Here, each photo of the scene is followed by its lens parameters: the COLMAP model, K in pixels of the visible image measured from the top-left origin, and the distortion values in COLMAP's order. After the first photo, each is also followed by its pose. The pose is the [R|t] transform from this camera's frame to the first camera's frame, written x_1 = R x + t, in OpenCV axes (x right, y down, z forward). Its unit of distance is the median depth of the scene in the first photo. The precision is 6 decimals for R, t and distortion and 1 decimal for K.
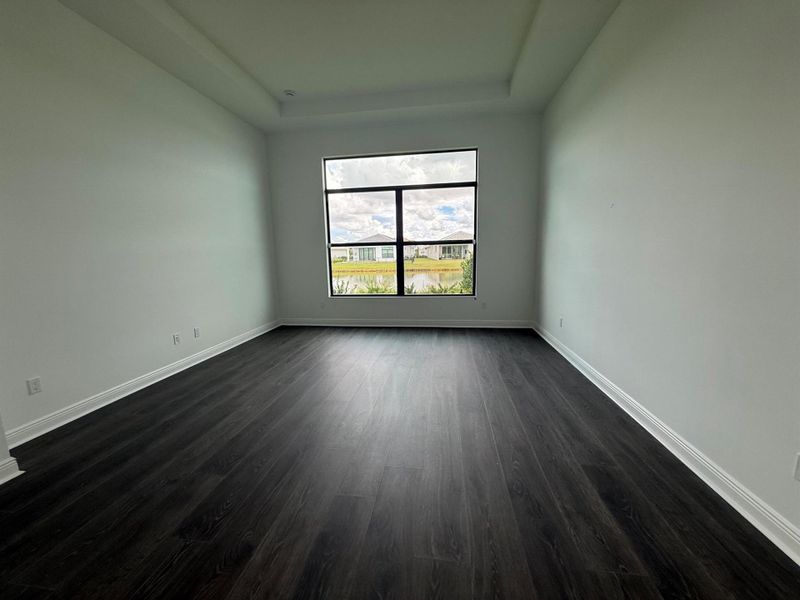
lens RADIAL K [[320.2, 0, 404.0], [0, 320.2, 298.2], [0, 0, 1]] dist [-0.001324, 0.000555]
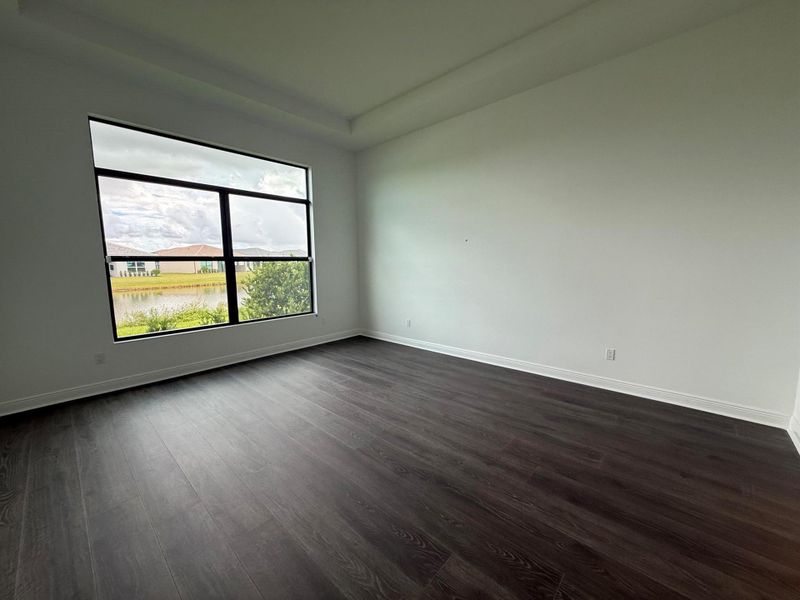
lens RADIAL K [[320.2, 0, 395.8], [0, 320.2, 294.9], [0, 0, 1]] dist [-0.001324, 0.000555]
pose [[0.570445, -0.068379, 0.818484, -0.446146], [0.115223, 0.993336, 0.002681, -0.036159], [-0.813213, 0.092779, 0.574523, 0.214819]]
